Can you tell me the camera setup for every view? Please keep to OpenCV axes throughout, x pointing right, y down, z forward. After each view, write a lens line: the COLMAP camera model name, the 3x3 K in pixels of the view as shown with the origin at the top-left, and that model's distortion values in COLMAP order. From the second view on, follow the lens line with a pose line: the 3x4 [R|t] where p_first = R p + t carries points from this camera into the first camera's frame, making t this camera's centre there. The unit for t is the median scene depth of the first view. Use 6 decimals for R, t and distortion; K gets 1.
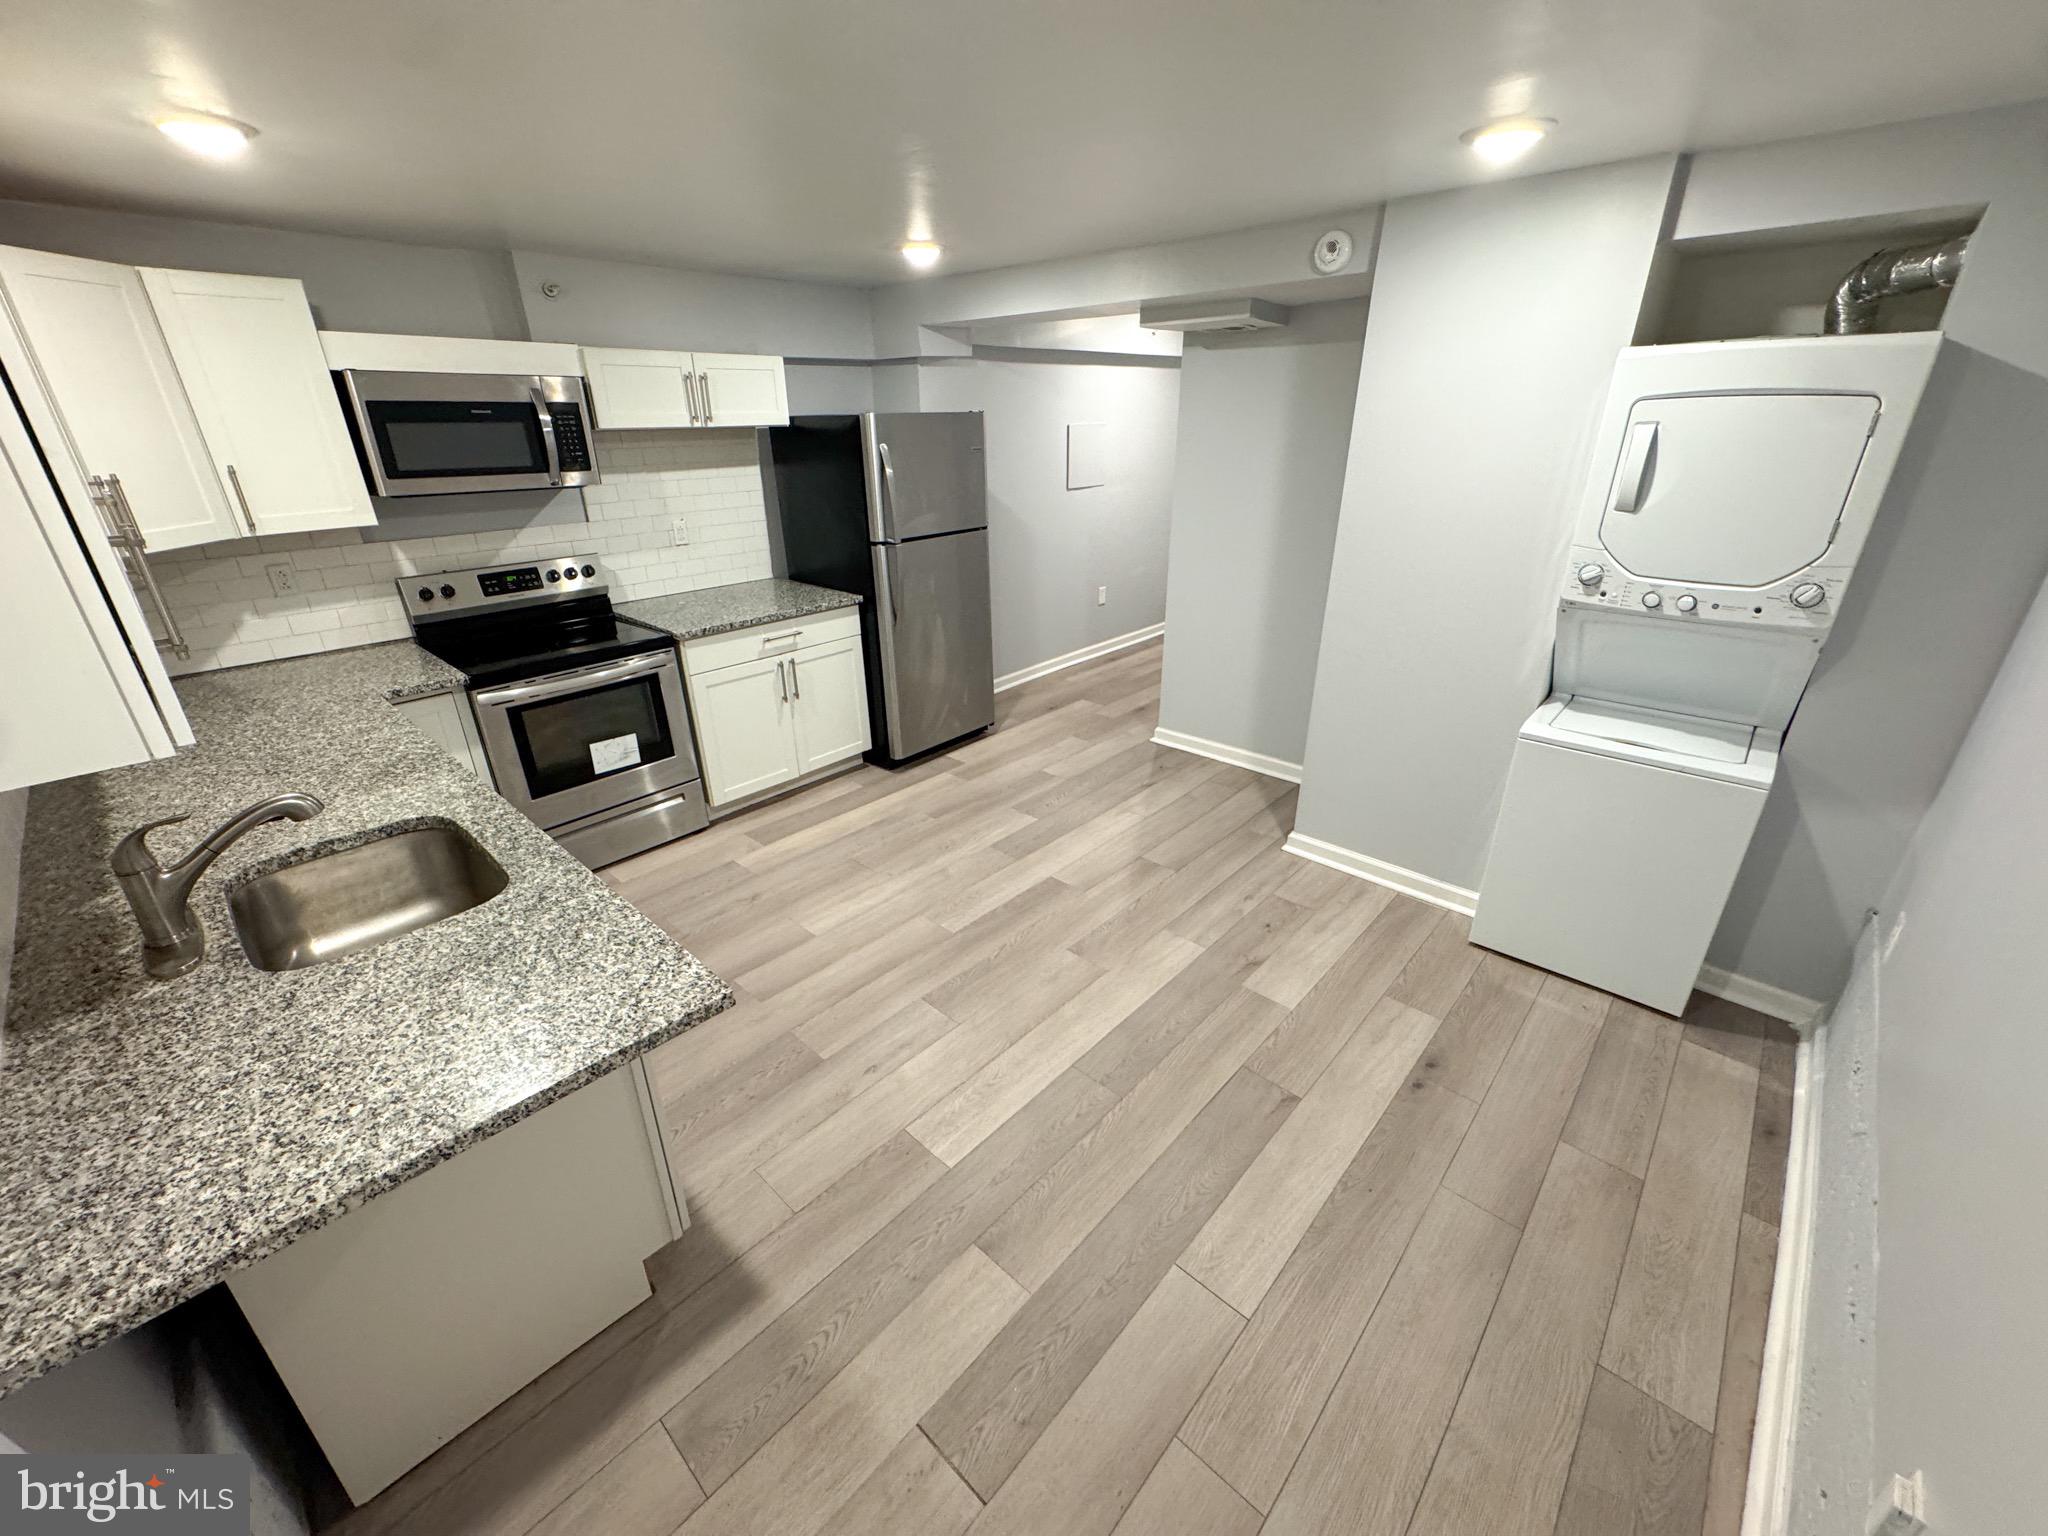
lens RADIAL K [[819.2, 0, 1020.8], [0, 819.2, 769.5], [0, 0, 1]] dist [-0.005086, 0.000842]
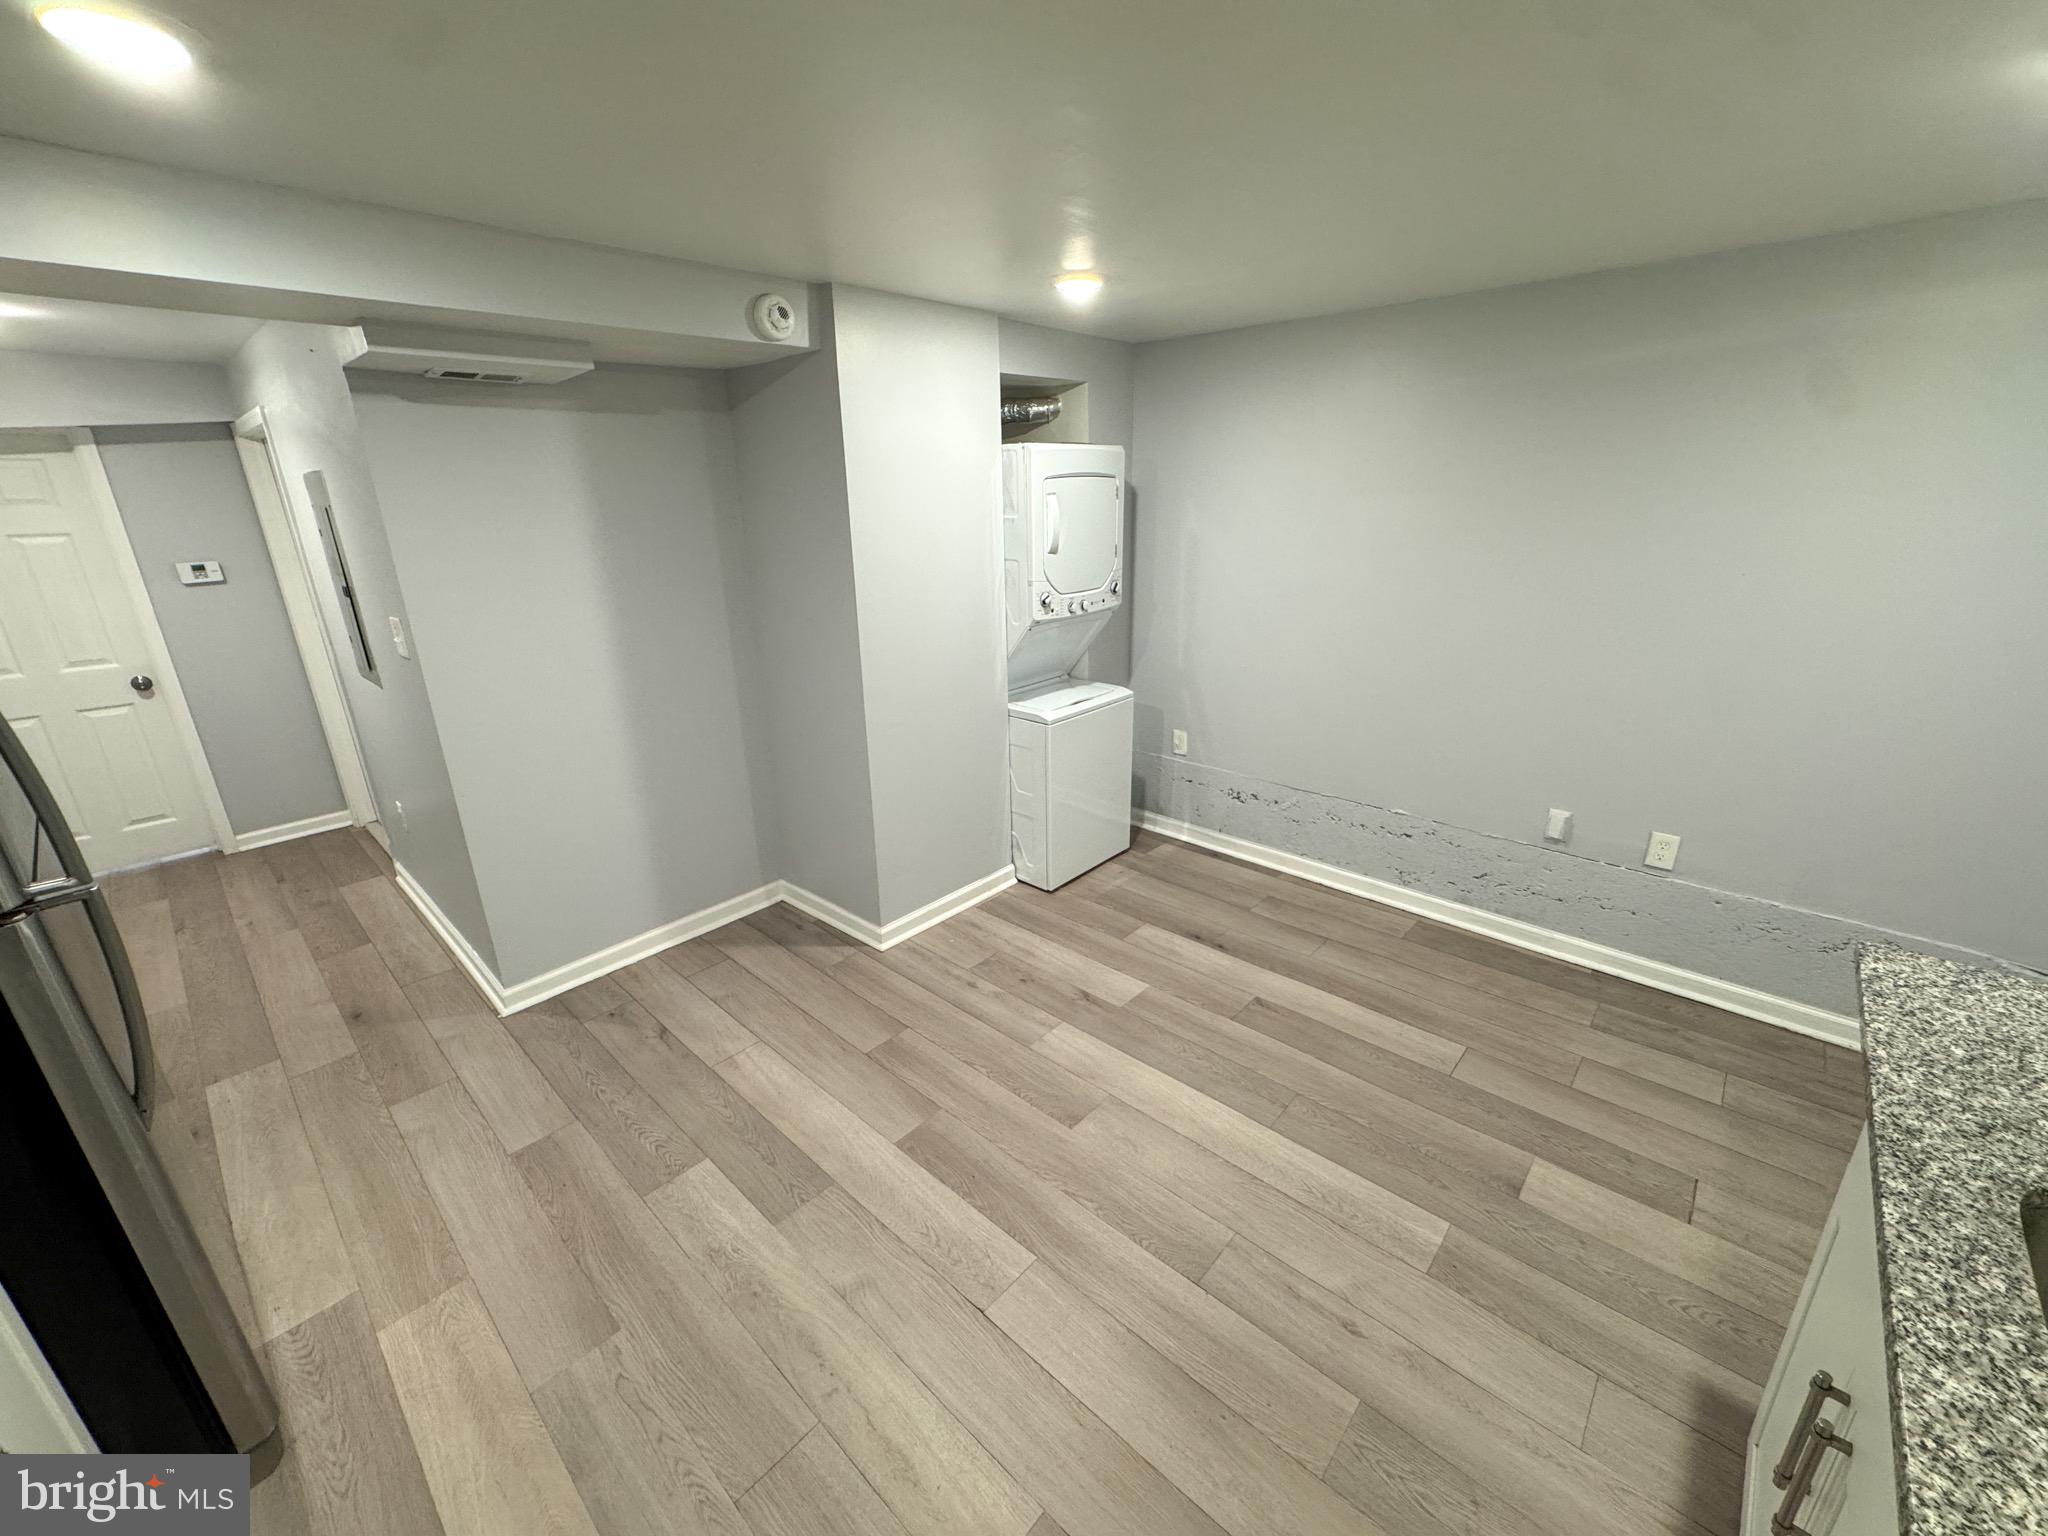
lens RADIAL K [[819.2, 0, 1023.8], [0, 819.2, 767.5], [0, 0, 1]] dist [-0.005086, 0.000842]
pose [[-0.006813, -0.311437, 0.950243, -0.698952], [0.421970, 0.860619, 0.285088, -0.391344], [-0.906584, 0.402917, 0.125554, 0.939584]]
